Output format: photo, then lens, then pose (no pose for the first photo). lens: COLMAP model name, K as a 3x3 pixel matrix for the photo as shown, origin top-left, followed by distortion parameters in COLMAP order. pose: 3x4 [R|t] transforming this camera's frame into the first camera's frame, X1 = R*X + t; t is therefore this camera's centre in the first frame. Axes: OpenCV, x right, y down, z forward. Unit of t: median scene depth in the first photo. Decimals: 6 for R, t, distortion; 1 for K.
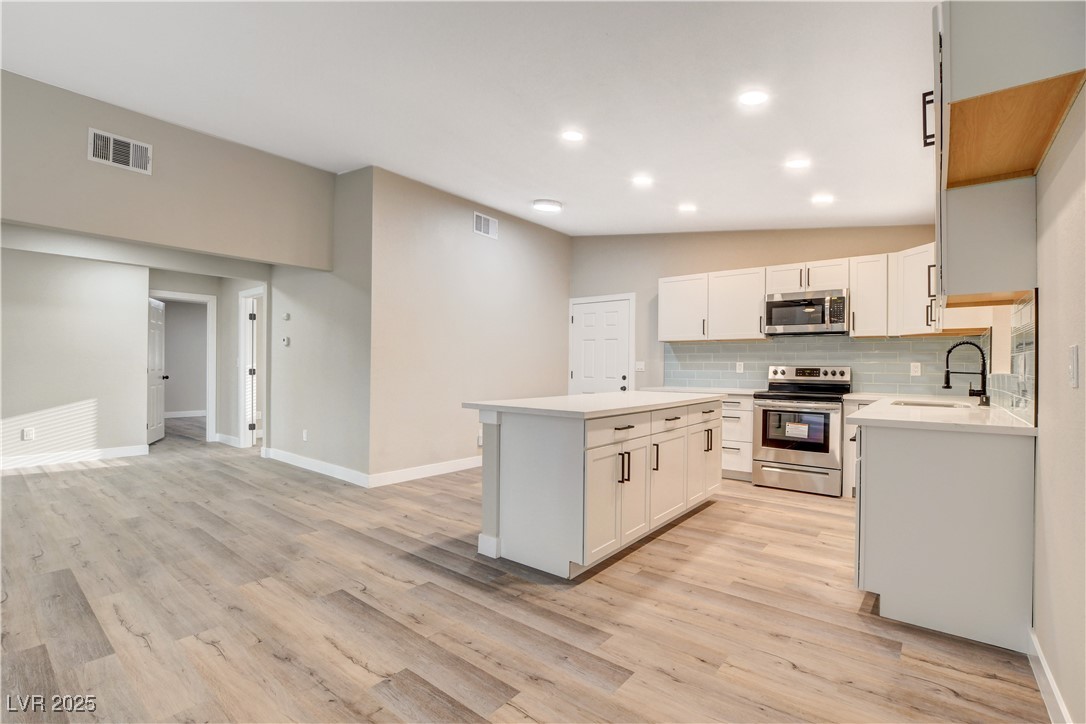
lens RADIAL K [[493.5, 0, 533.9], [0, 493.5, 365.2], [0, 0, 1]] dist [-0.030453, 0.000827]
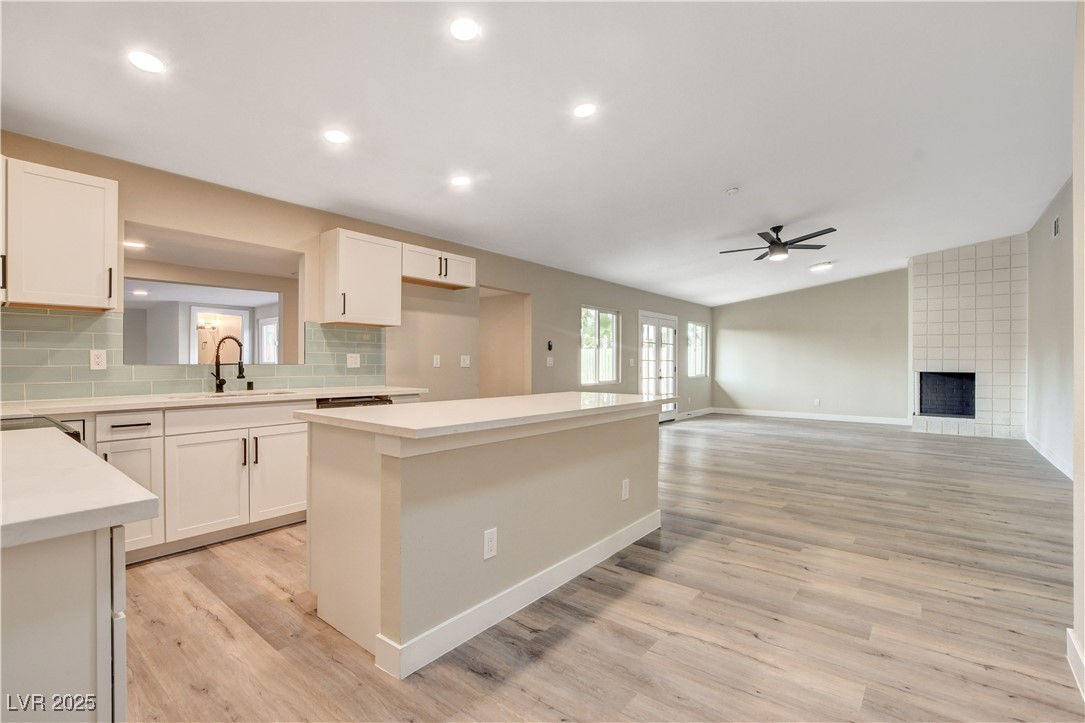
lens RADIAL K [[491.4, 0, 531.2], [0, 491.4, 362.8], [0, 0, 1]] dist [-0.014315, 0.000356]
pose [[-0.999901, -0.013366, 0.004388, 0.124879], [-0.013374, 0.999909, -0.001796, 0.004309], [-0.004363, -0.001855, -0.999989, 1.415649]]
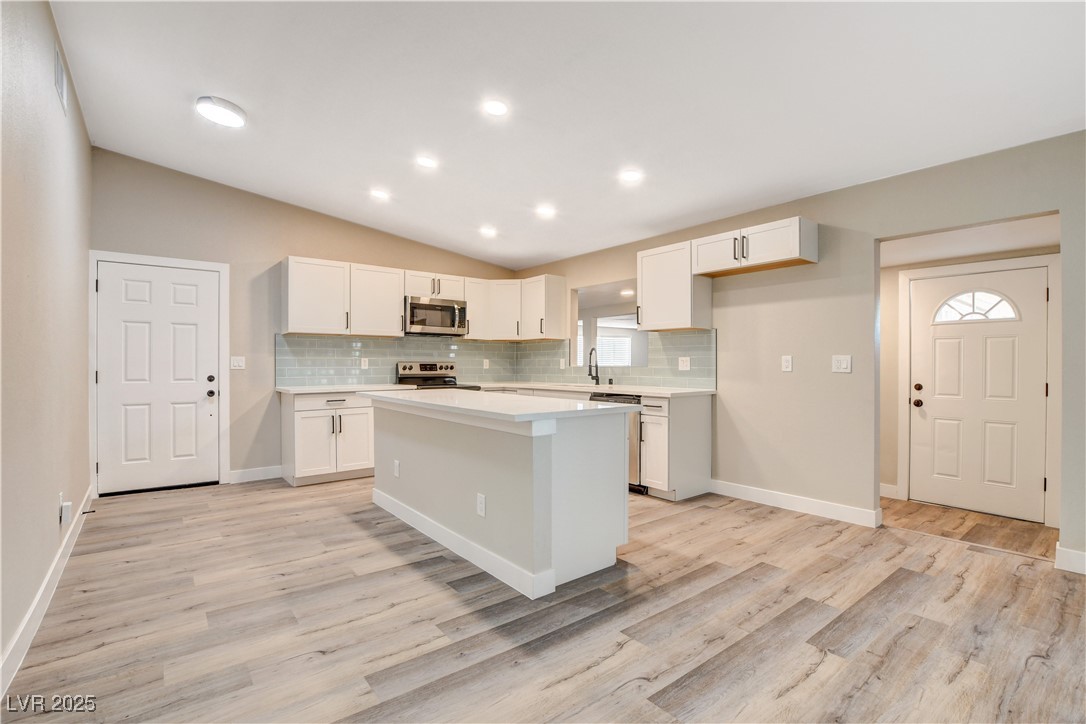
lens RADIAL K [[493.5, 0, 533.9], [0, 493.5, 365.2], [0, 0, 1]] dist [-0.030453, 0.000827]
pose [[0.222358, -0.009812, 0.974916, -0.581370], [-0.001841, 0.999943, 0.010484, -0.003845], [-0.974963, -0.004126, 0.222327, 0.543258]]
